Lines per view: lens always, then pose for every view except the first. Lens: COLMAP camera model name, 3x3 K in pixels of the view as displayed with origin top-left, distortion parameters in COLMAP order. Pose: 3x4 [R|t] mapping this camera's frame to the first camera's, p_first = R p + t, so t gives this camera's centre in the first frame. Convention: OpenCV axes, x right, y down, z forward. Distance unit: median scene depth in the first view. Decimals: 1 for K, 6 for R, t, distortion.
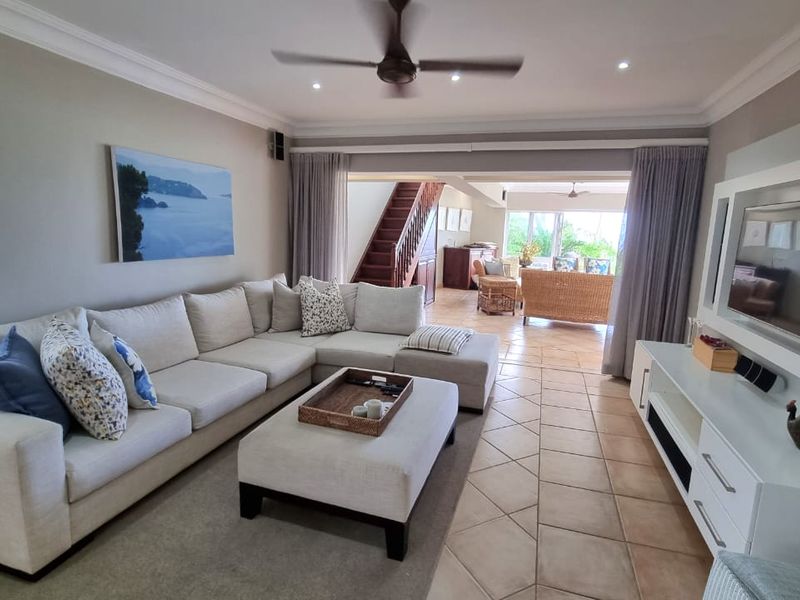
lens RADIAL K [[442.7, 0, 400.1], [0, 442.7, 298.0], [0, 0, 1]] dist [0.002368, 0.001522]
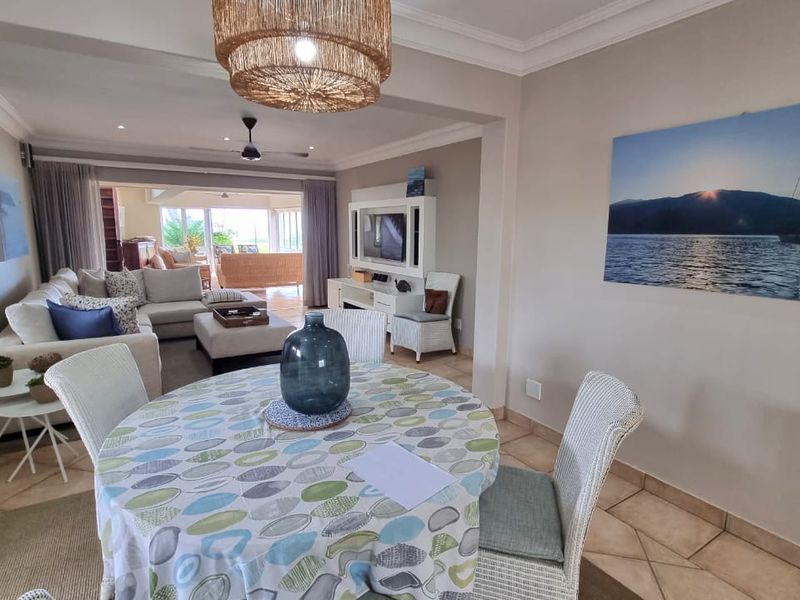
lens RADIAL K [[442.7, 0, 402.3], [0, 442.7, 297.6], [0, 0, 1]] dist [0.002368, 0.001522]
pose [[0.643609, -0.149072, 0.750696, -0.606773], [0.133266, 0.987692, 0.081879, 0.045884], [-0.753663, 0.047344, 0.655554, -0.451046]]
